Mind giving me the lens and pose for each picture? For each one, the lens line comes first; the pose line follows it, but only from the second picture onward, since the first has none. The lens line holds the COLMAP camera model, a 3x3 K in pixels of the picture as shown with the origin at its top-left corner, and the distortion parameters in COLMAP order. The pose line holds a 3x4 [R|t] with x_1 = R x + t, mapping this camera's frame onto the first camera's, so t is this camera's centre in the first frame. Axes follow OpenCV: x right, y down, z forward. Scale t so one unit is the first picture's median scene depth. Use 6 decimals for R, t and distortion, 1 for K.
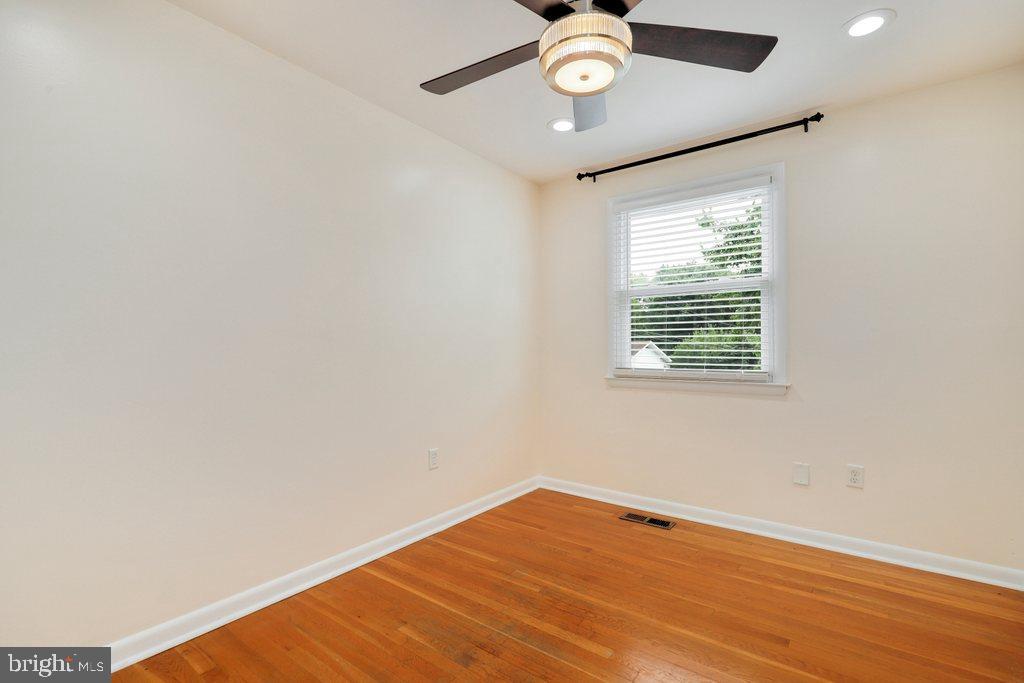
lens RADIAL K [[445.3, 0, 512.0], [0, 445.3, 336.7], [0, 0, 1]] dist [0.000801, 0.000320]
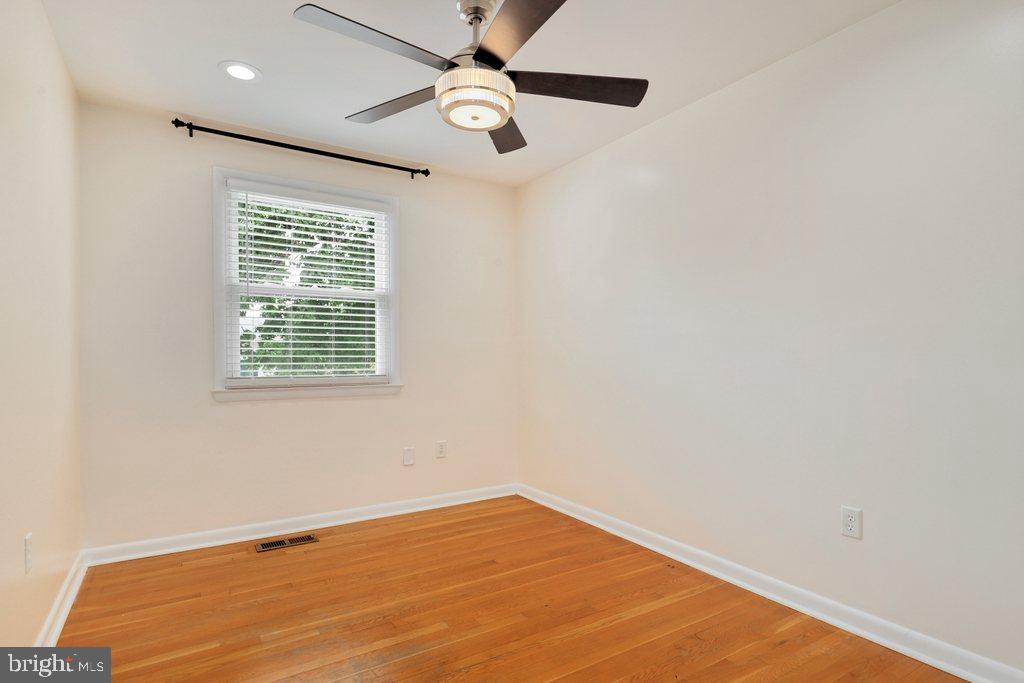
lens RADIAL K [[493.9, 0, 513.3], [0, 493.9, 344.8], [0, 0, 1]] dist [-0.000849, -0.000147]
pose [[0.397875, 0.016837, 0.917285, -0.468938], [-0.027009, 0.999613, -0.006633, 0.000653], [-0.917042, -0.022135, 0.398176, 0.187969]]
